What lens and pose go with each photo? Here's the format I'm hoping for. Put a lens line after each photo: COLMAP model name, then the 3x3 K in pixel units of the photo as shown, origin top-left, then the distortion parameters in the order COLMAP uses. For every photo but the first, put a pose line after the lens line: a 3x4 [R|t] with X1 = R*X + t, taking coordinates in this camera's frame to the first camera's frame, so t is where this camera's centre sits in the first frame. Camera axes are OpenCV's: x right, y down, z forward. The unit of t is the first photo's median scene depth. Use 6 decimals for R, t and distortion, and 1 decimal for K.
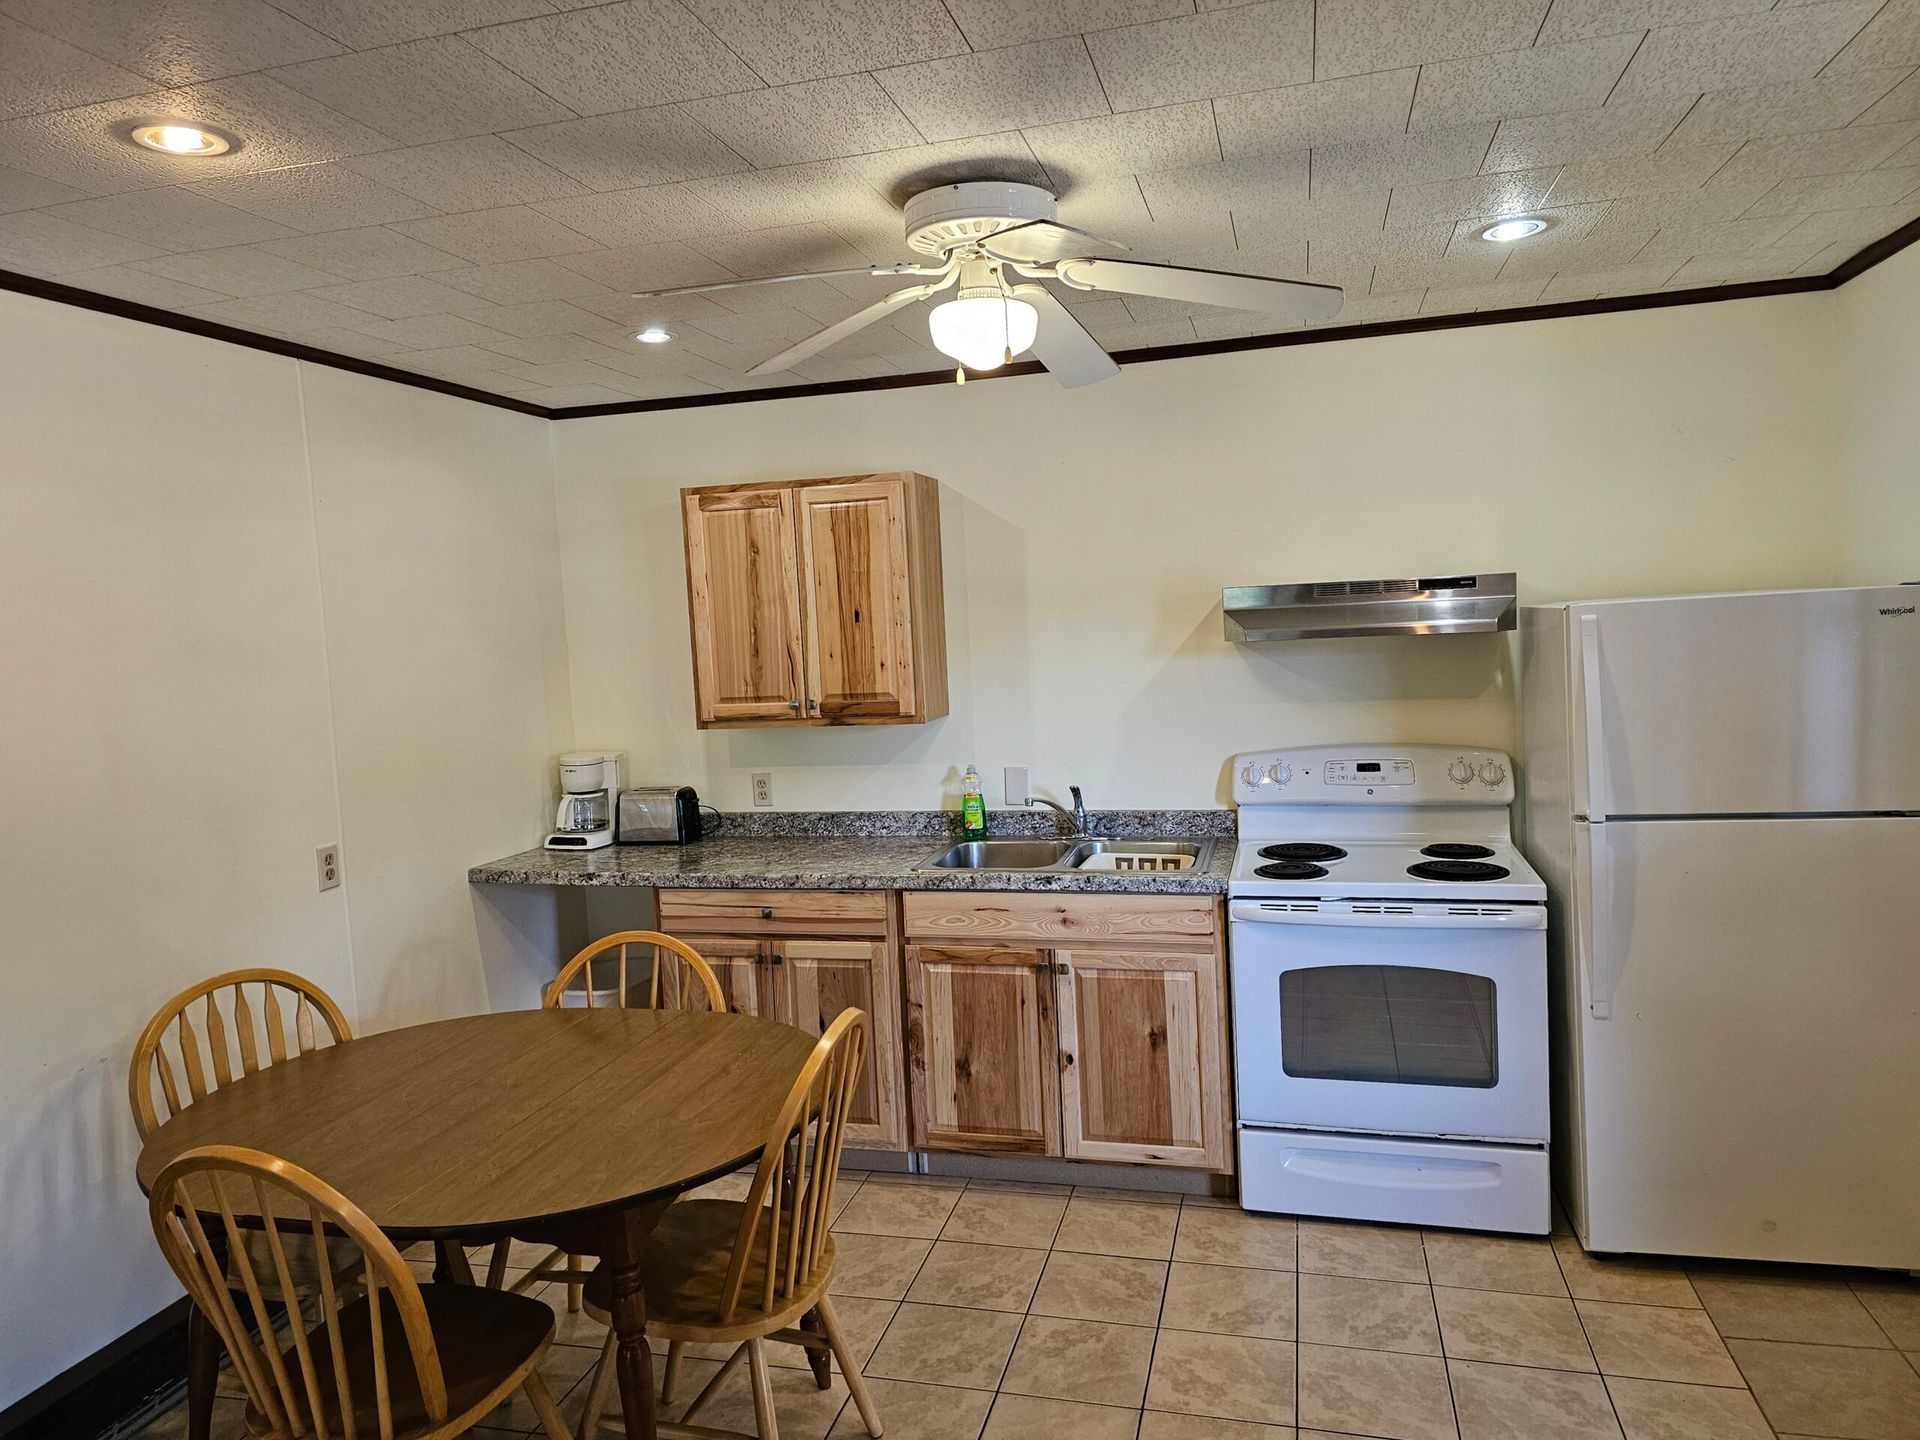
lens RADIAL K [[1289.6, 0, 947.9], [0, 1289.6, 706.1], [0, 0, 1]] dist [0.058458, -0.024736]
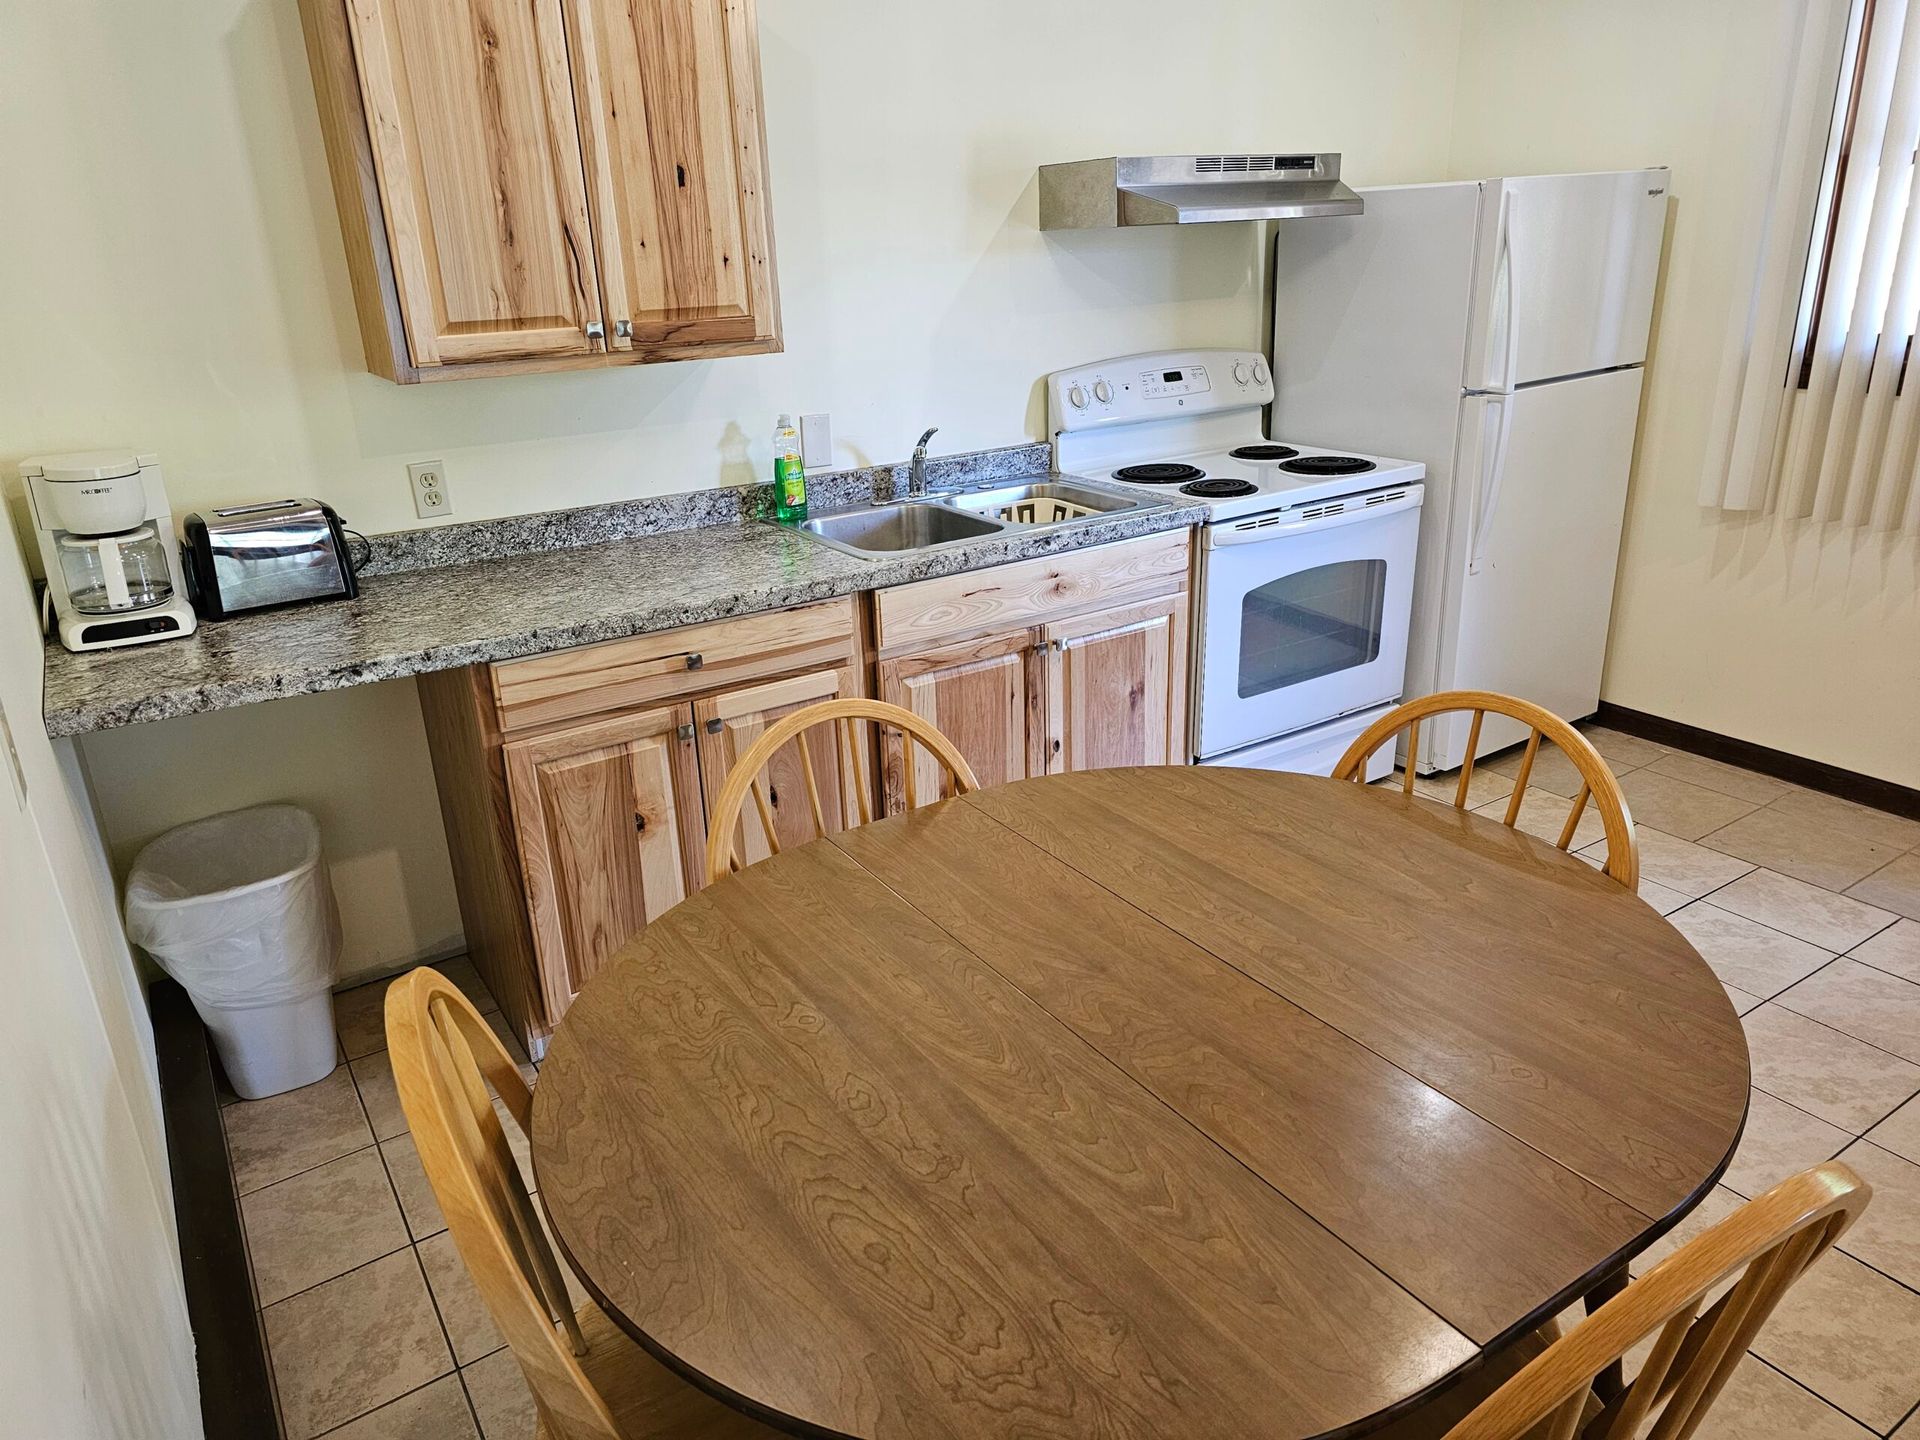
lens RADIAL K [[1289.6, 0, 955.3], [0, 1289.6, 715.2], [0, 0, 1]] dist [0.058458, -0.024736]
pose [[0.668004, -0.240879, 0.704094, -0.504258], [0.061933, 0.960875, 0.269968, 0.019238], [-0.741576, -0.136733, 0.656786, 0.465632]]
